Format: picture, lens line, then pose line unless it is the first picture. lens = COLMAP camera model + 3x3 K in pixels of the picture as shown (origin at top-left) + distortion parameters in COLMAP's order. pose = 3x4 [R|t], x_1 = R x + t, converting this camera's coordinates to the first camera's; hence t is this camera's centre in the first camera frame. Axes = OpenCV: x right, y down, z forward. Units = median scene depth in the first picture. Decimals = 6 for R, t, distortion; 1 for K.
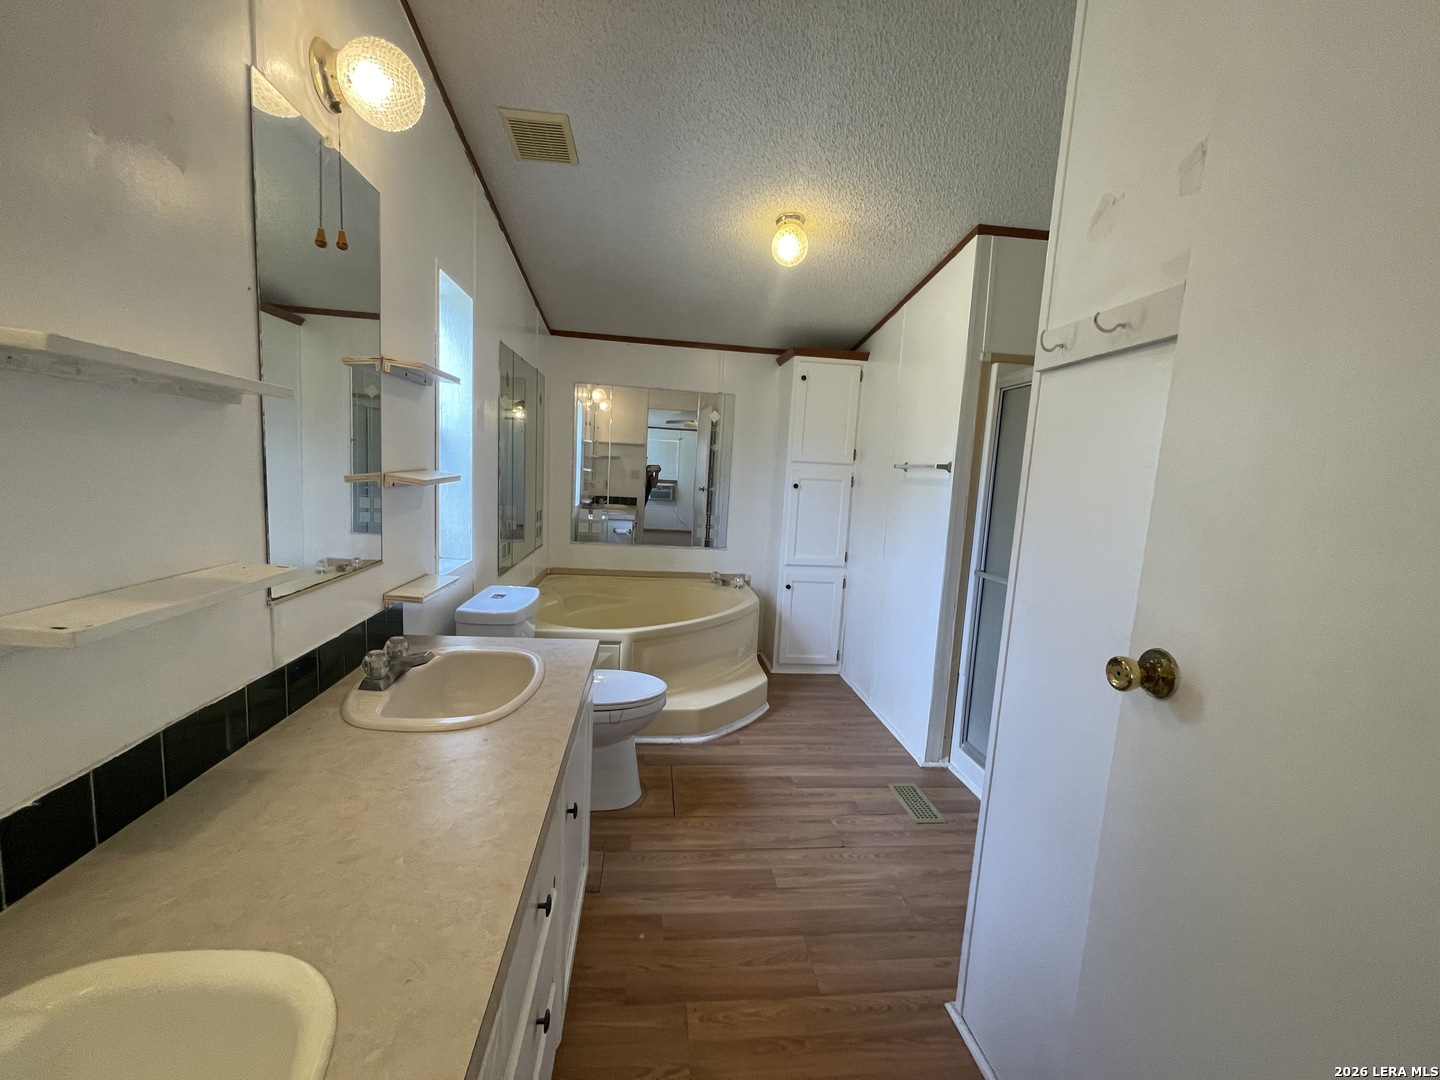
lens RADIAL K [[576.4, 0, 718.9], [0, 576.4, 547.8], [0, 0, 1]] dist [-0.002276, 0.000245]
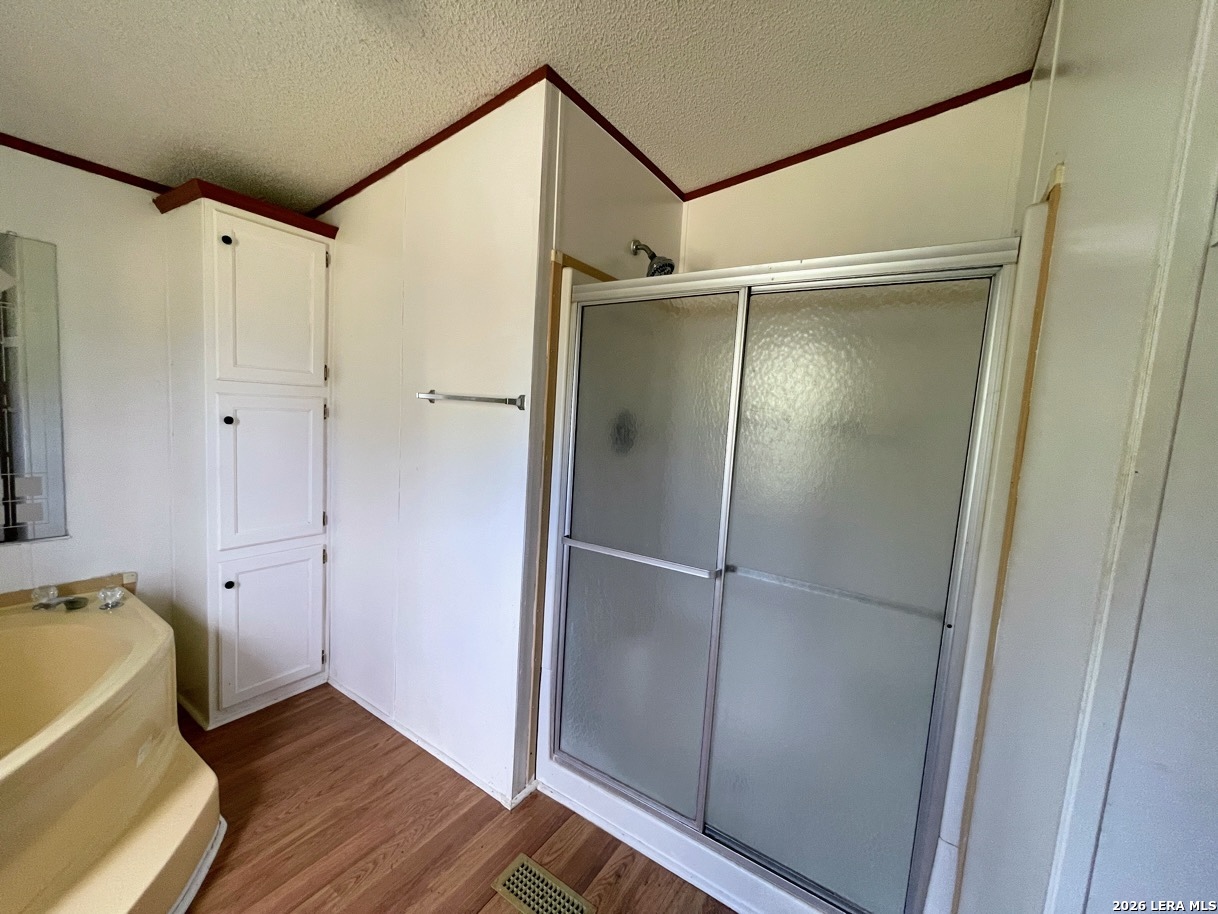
lens RADIAL K [[487.5, 0, 608.1], [0, 487.5, 463.6], [0, 0, 1]] dist [-0.002276, 0.000245]
pose [[0.645650, -0.086313, 0.758740, -0.000527], [0.067334, 0.996156, 0.056024, -0.068788], [-0.760659, 0.014917, 0.648980, 0.396912]]
